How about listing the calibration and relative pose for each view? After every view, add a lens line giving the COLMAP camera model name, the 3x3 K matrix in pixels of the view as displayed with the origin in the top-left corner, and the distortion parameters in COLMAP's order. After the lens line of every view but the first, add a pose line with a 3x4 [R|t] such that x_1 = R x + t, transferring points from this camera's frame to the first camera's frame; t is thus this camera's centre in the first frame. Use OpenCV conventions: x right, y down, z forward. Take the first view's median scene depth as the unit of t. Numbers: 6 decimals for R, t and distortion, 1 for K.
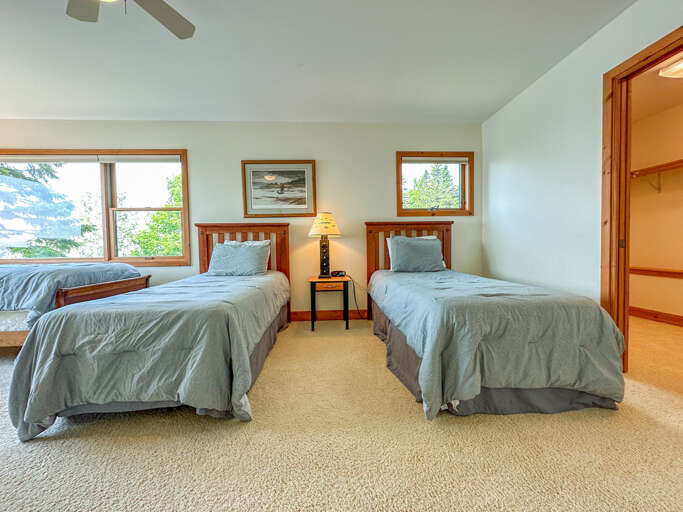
lens RADIAL K [[276.7, 0, 341.5], [0, 276.7, 256.0], [0, 0, 1]] dist [0.000488, 0.000133]
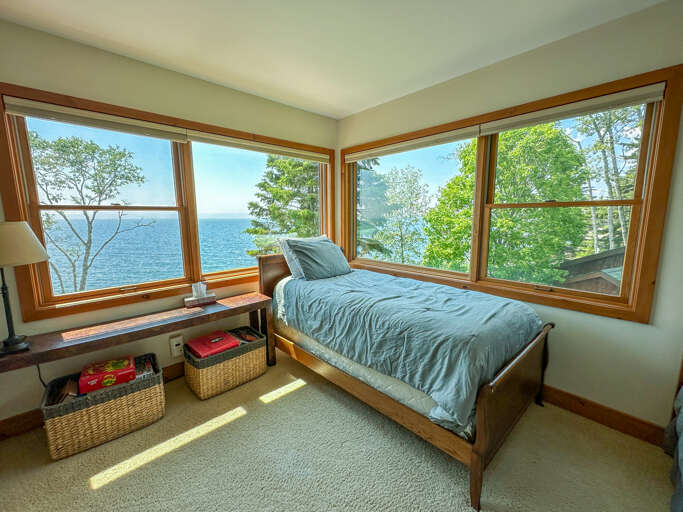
lens RADIAL K [[276.7, 0, 341.5], [0, 276.7, 256.0], [0, 0, 1]] dist [0.000488, 0.000133]
pose [[0.648732, 0.122351, -0.751117, -0.566425], [-0.030040, 0.990339, 0.135373, -0.135176], [0.760423, -0.065258, 0.646141, 0.307511]]
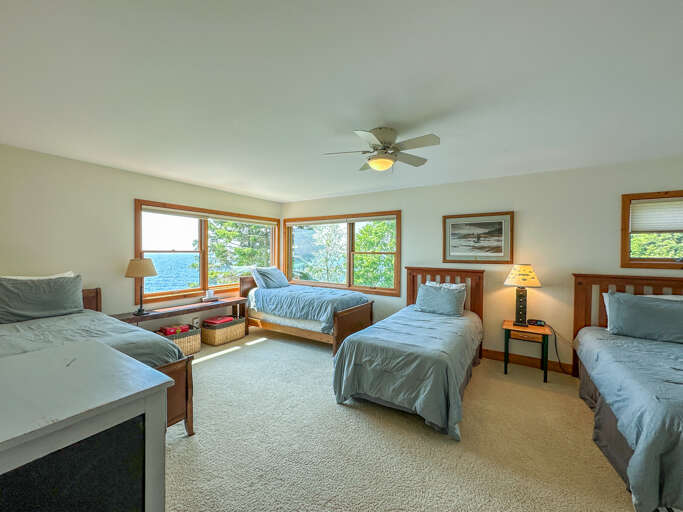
lens RADIAL K [[274.2, 0, 341.5], [0, 274.2, 256.0], [0, 0, 1]] dist [0.000381, 0.000133]
pose [[0.811657, 0.032961, -0.583203, -0.013513], [-0.041386, 0.999143, -0.001129, -0.153620], [0.582666, 0.025053, 0.812326, -0.243423]]
